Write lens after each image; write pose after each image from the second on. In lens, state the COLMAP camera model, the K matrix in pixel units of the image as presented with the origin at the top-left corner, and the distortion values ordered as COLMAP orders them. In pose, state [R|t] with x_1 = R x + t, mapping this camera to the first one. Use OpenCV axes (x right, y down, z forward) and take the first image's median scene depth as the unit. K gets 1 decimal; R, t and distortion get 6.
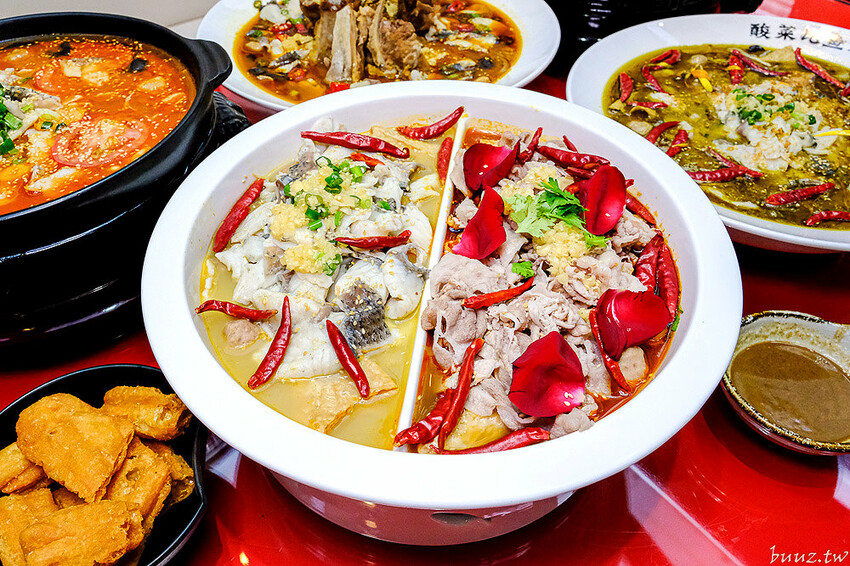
lens RADIAL K [[610.2, 0, 425.0], [0, 610.2, 283.0], [0, 0, 1]] dist [0.001856, 0.001668]
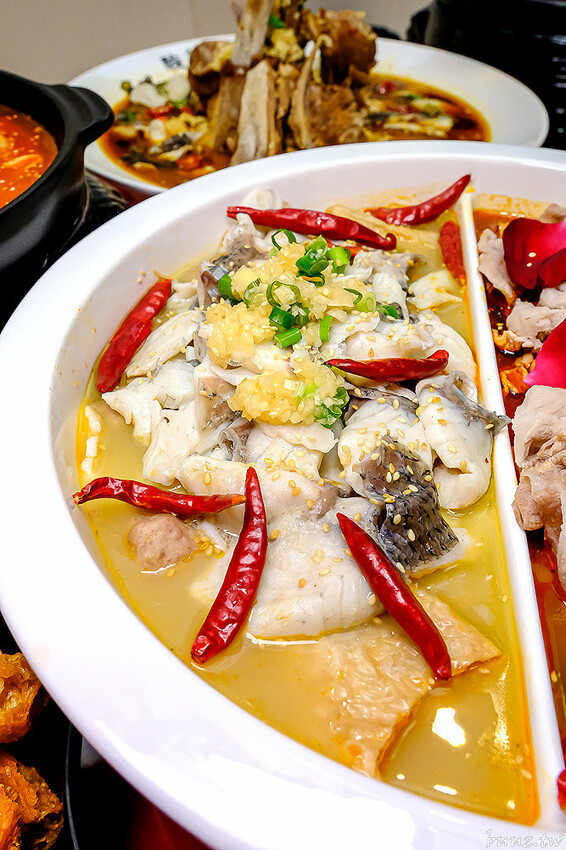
lens RADIAL K [[610.2, 0, 260.1], [0, 610.2, 422.6], [0, 0, 1]] dist [0.001856, 0.001668]
pose [[0.999745, -0.012424, 0.018836, -0.211668], [0.013582, 0.997941, -0.062677, 0.014493], [-0.018019, 0.062917, 0.997856, 0.446563]]
